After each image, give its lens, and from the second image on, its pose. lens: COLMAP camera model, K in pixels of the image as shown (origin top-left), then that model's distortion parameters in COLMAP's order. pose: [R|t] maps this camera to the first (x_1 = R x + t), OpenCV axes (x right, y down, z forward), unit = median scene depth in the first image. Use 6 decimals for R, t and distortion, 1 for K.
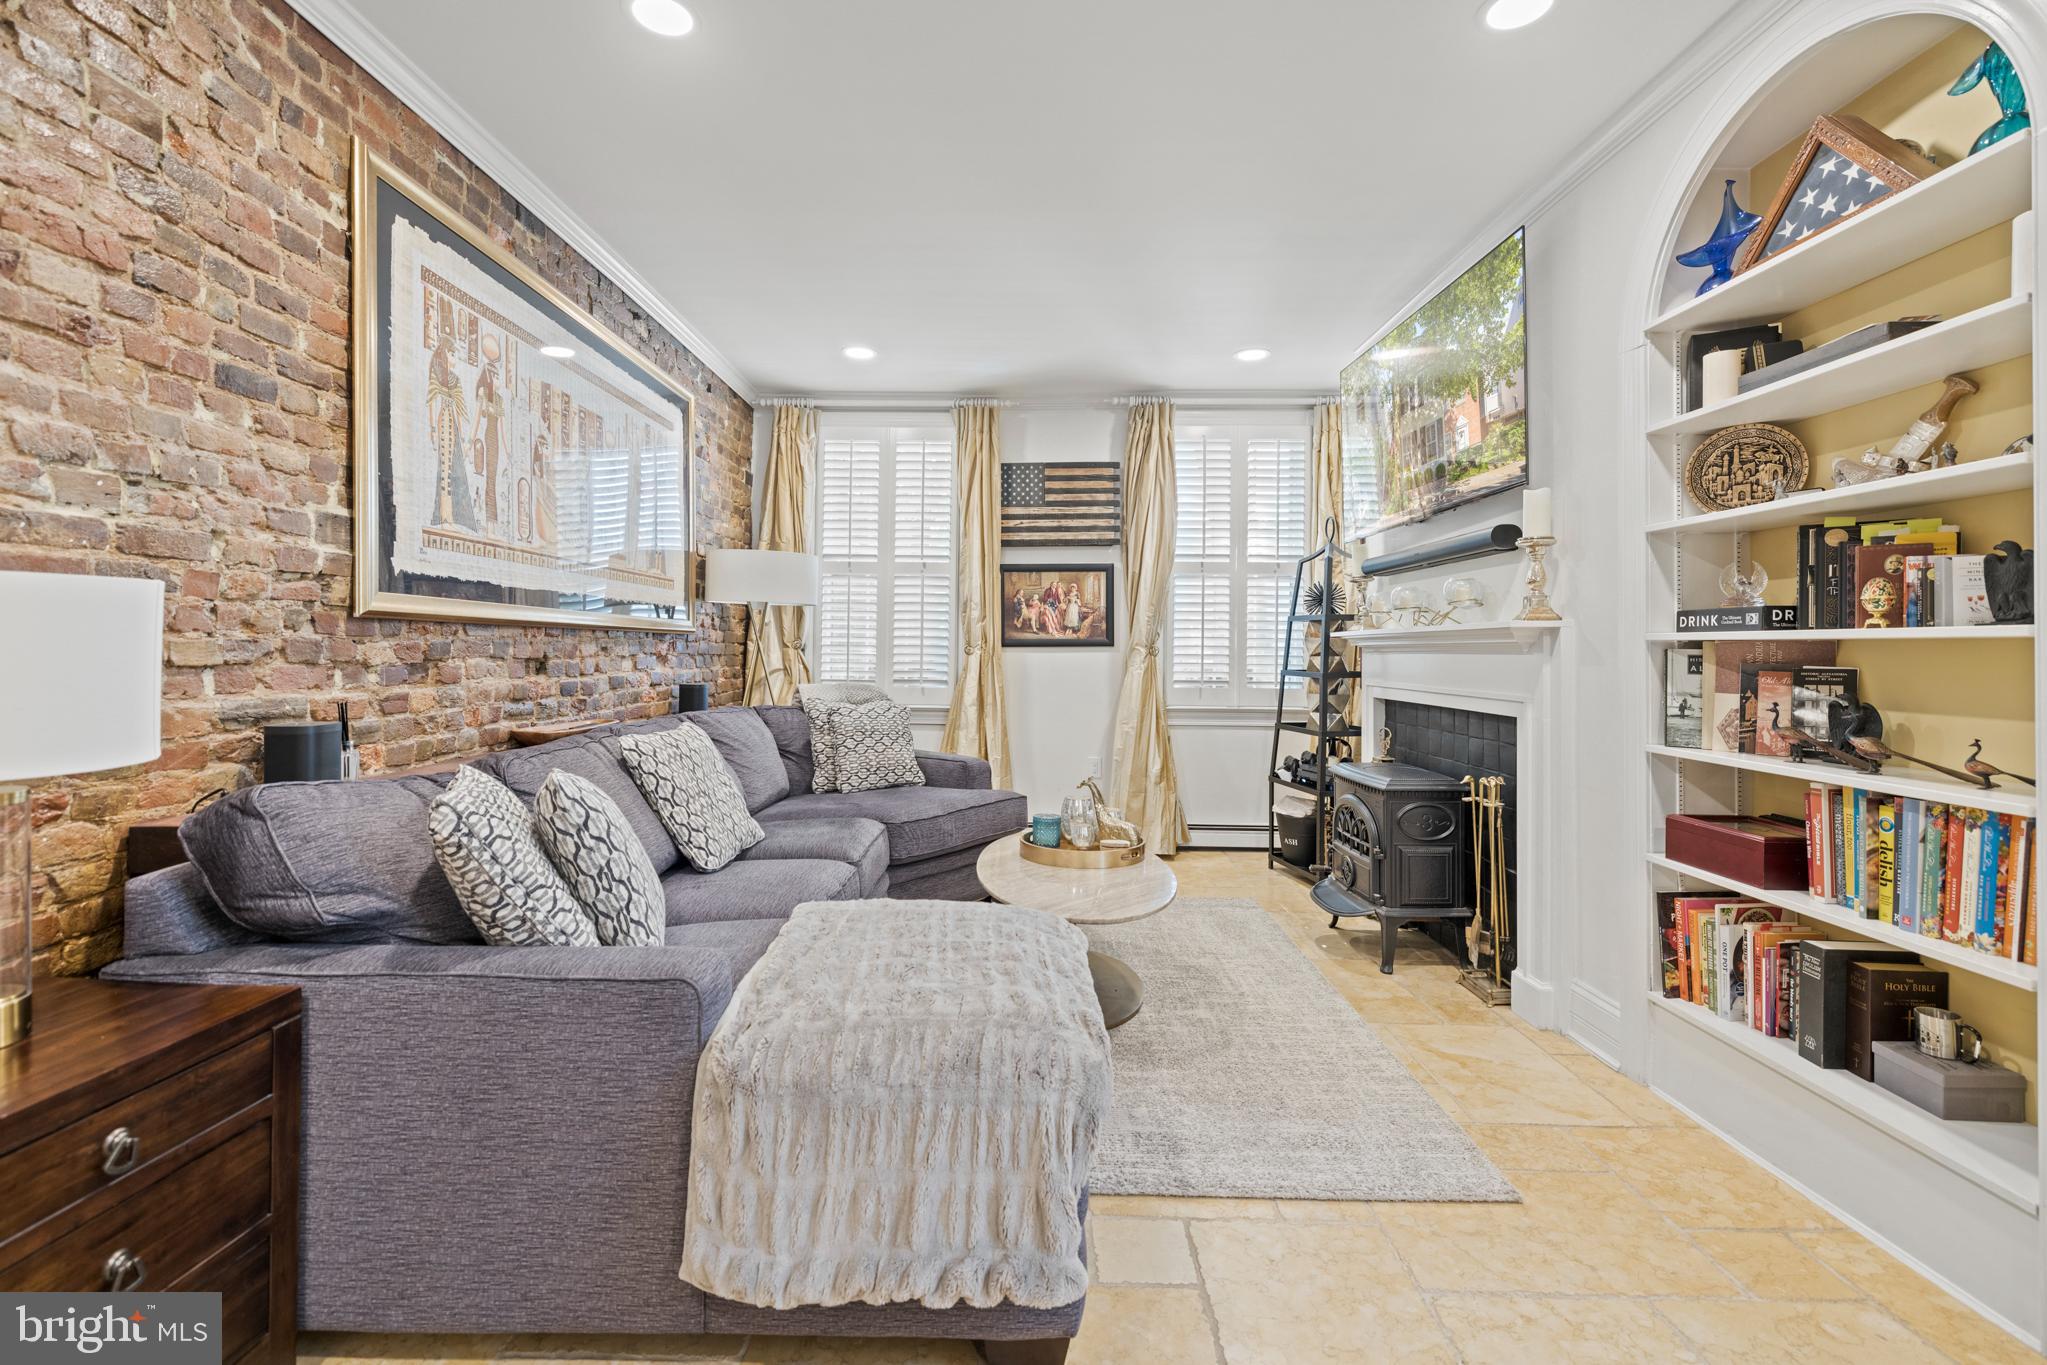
lens RADIAL K [[877.0, 0, 1008.9], [0, 877.0, 641.8], [0, 0, 1]] dist [0.003766, -0.000132]
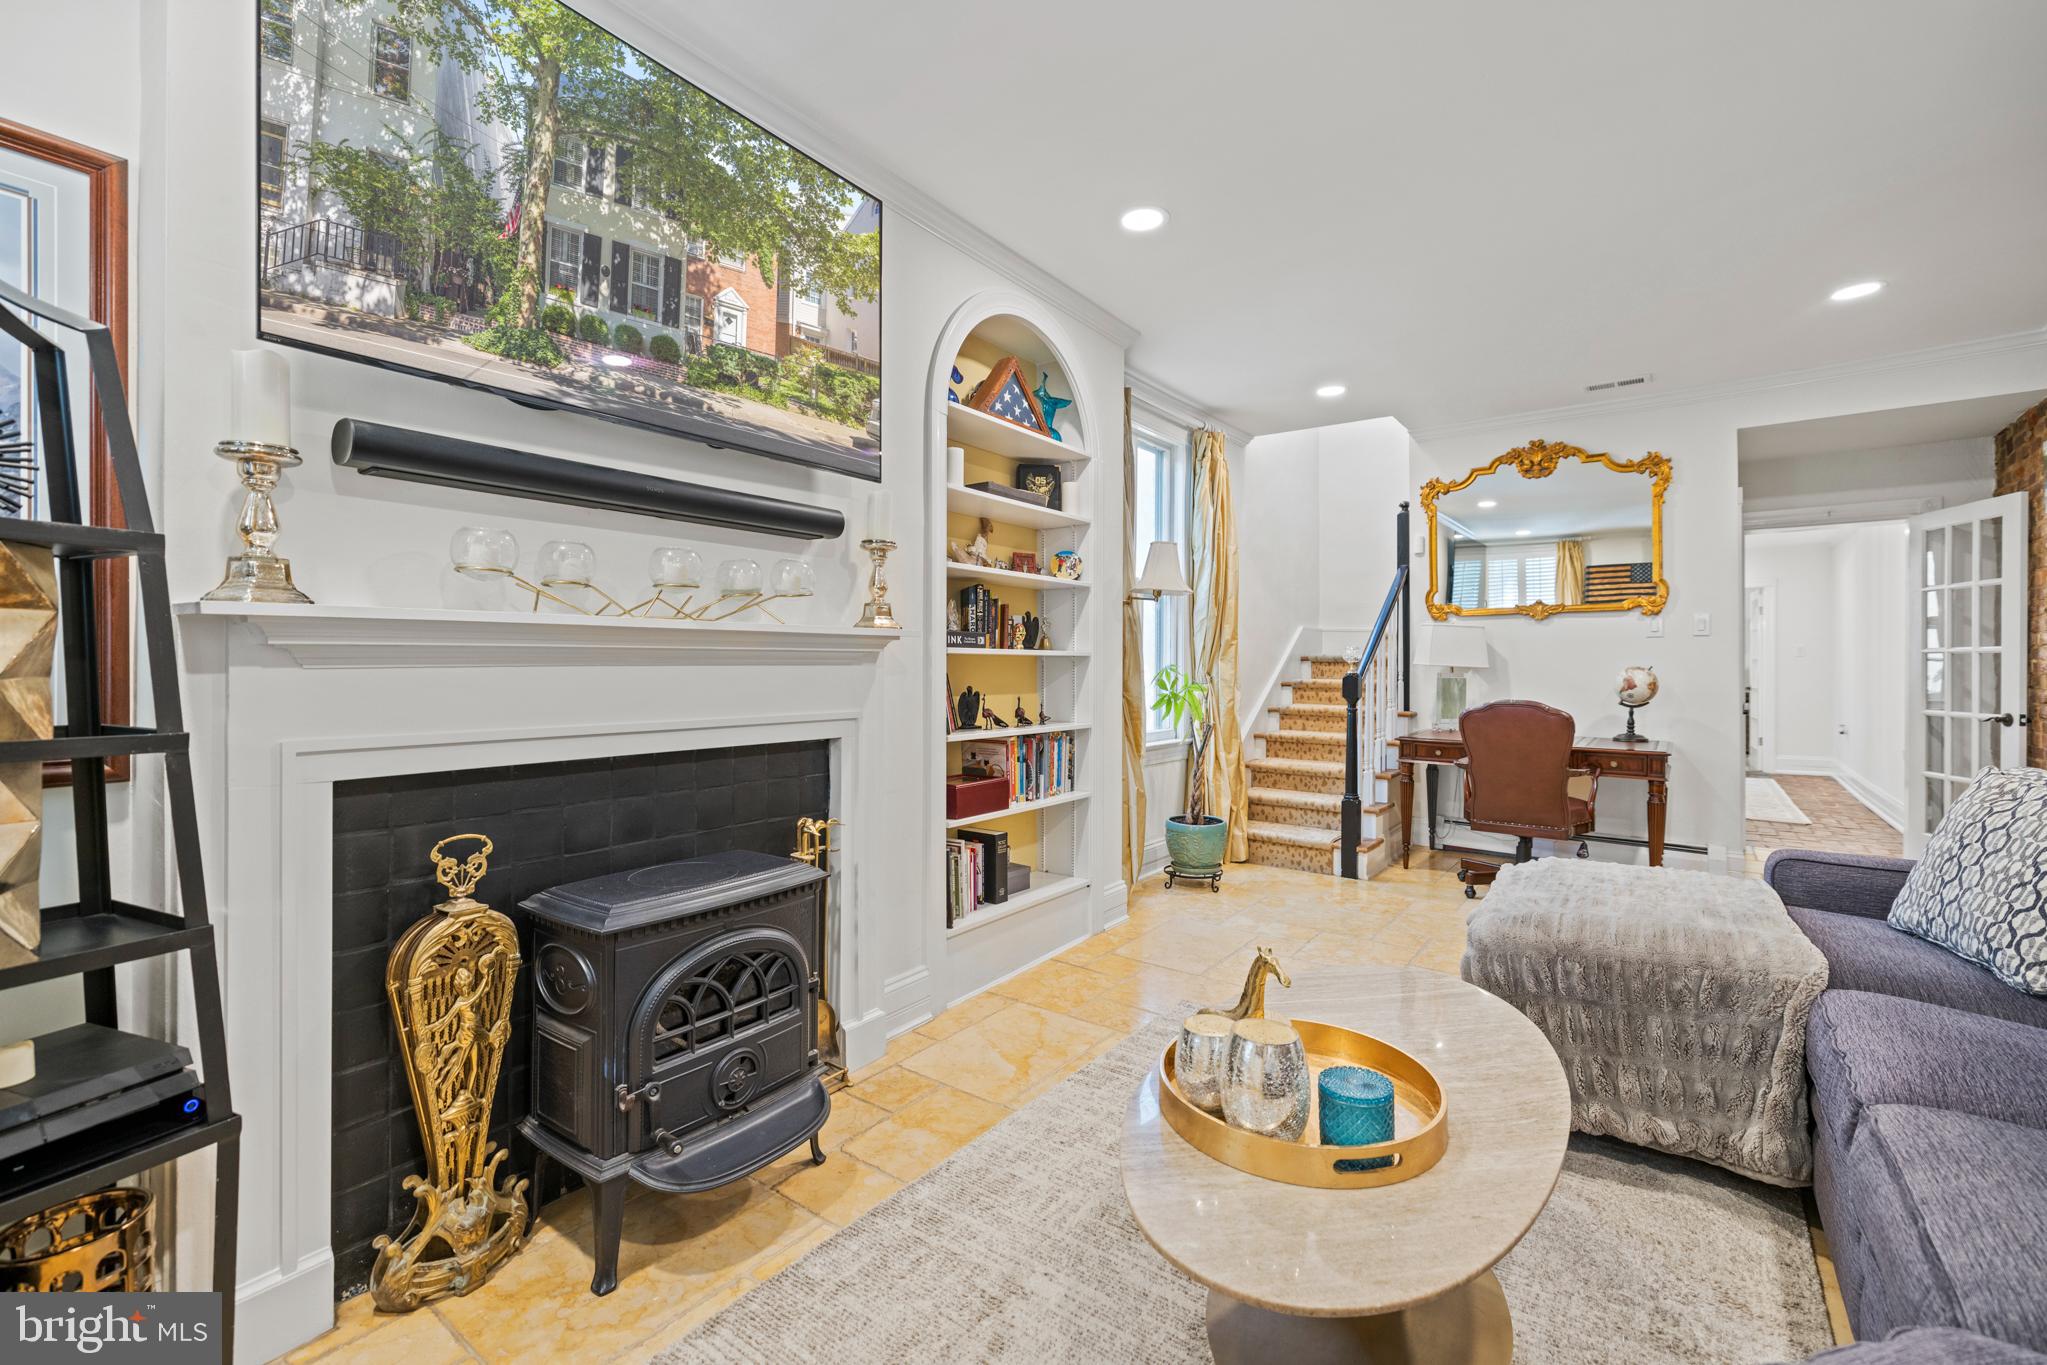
lens RADIAL K [[877.0, 0, 1025.4], [0, 877.0, 664.6], [0, 0, 1]] dist [0.003766, -0.000132]
pose [[-0.821783, -0.005932, 0.569769, -0.077940], [-0.011434, 0.999916, -0.006081, 0.022299], [-0.569686, -0.011512, -0.821782, 2.027557]]
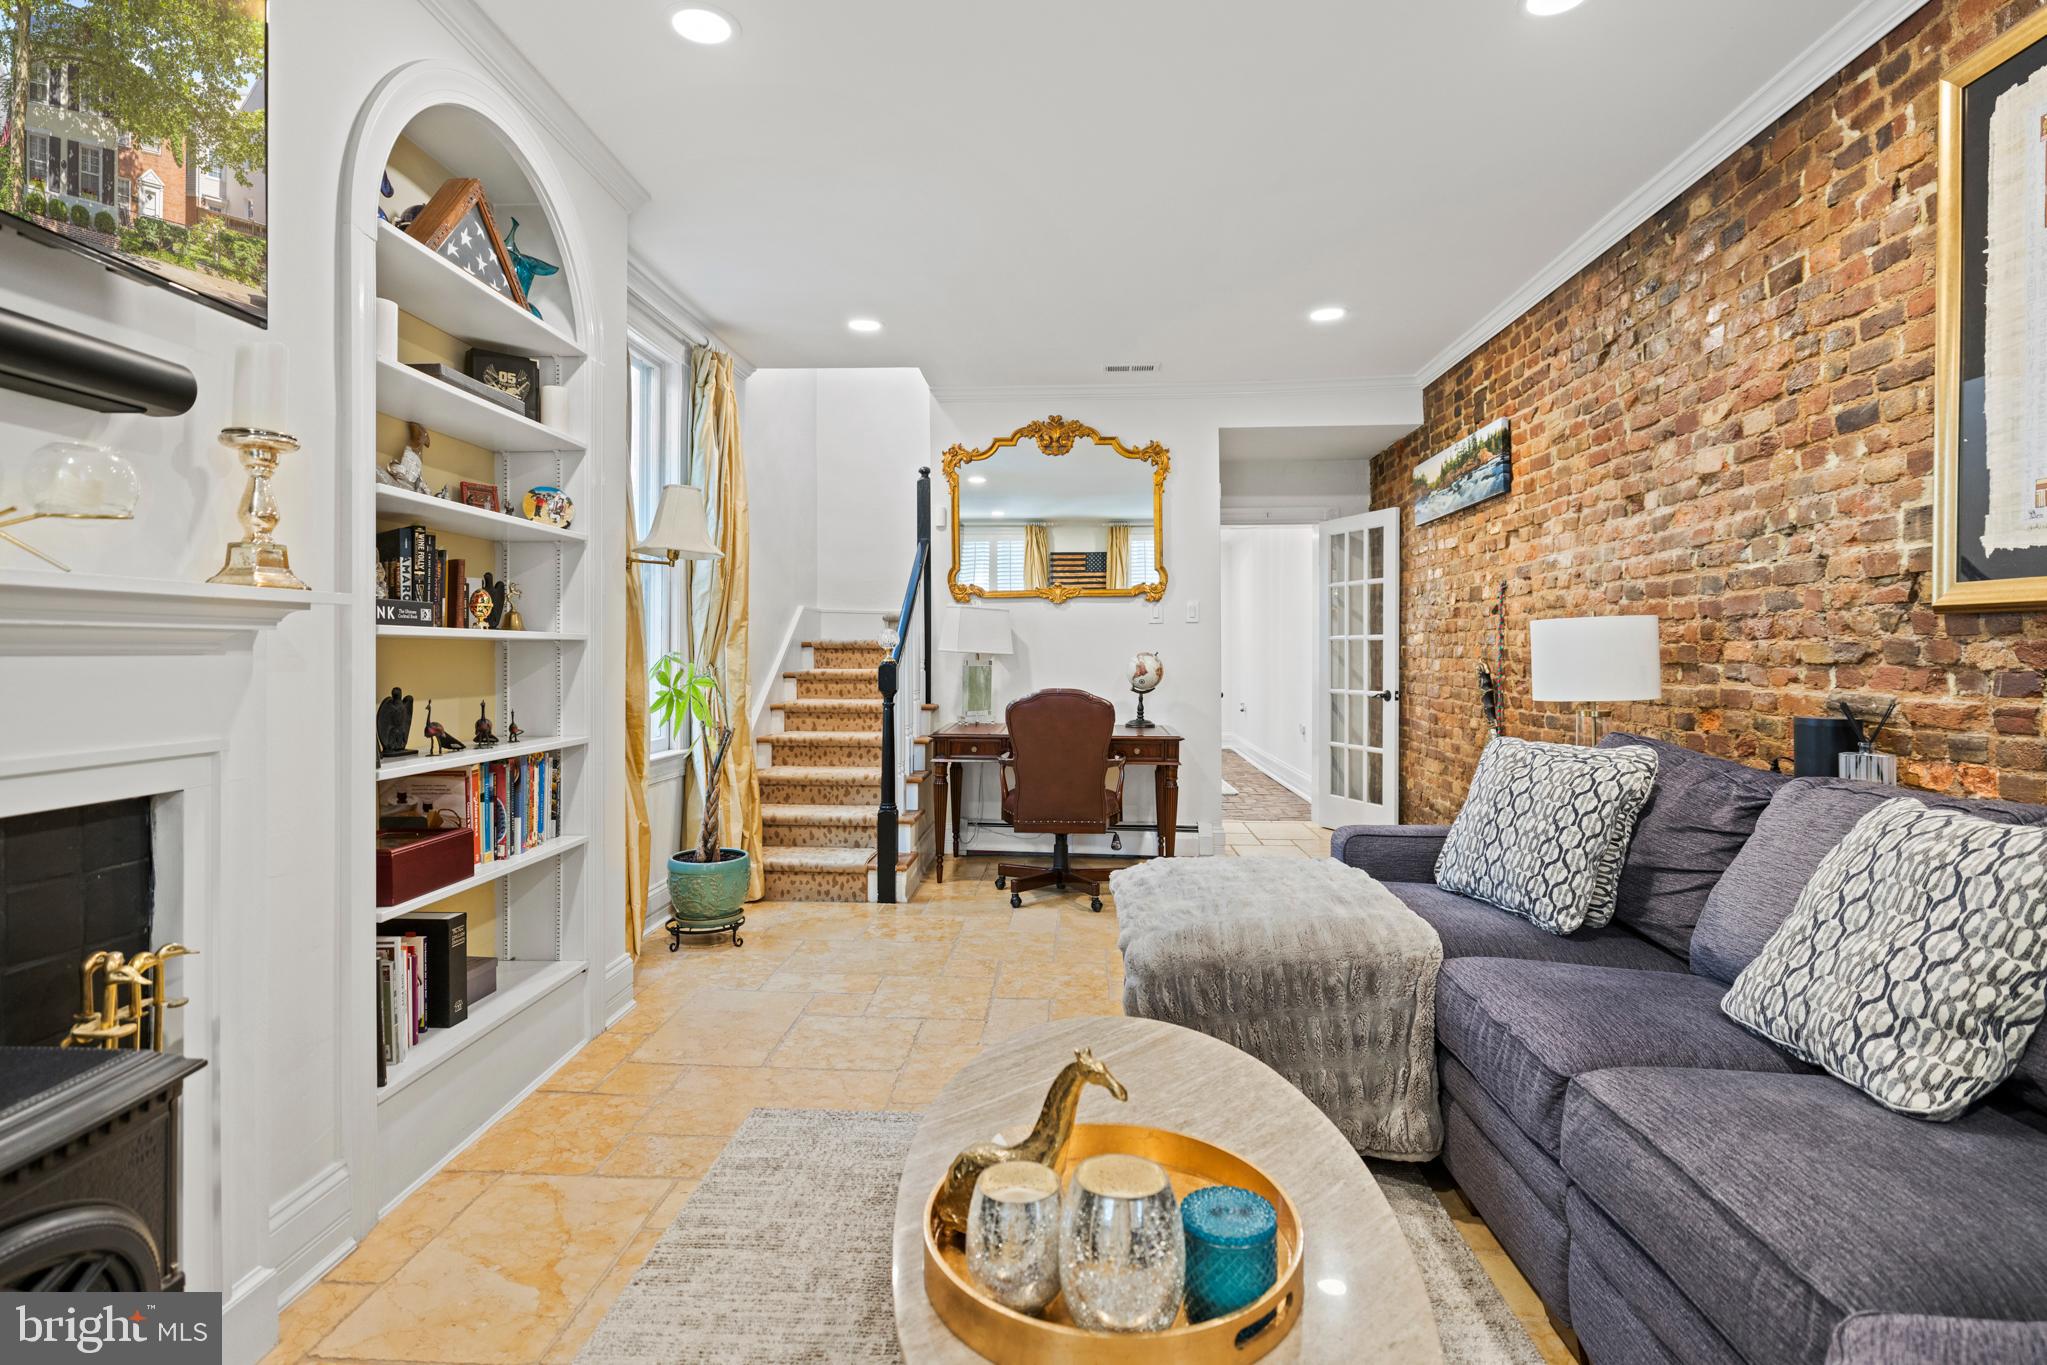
lens RADIAL K [[1023.2, 0, 1026.2], [0, 1023.2, 651.0], [0, 0, 1]] dist [-0.003983, 0.001941]
pose [[-0.999849, -0.002846, 0.017124, 0.156857], [-0.003042, 0.999930, -0.011419, 0.022602], [-0.017090, -0.011470, -0.999788, 1.933848]]
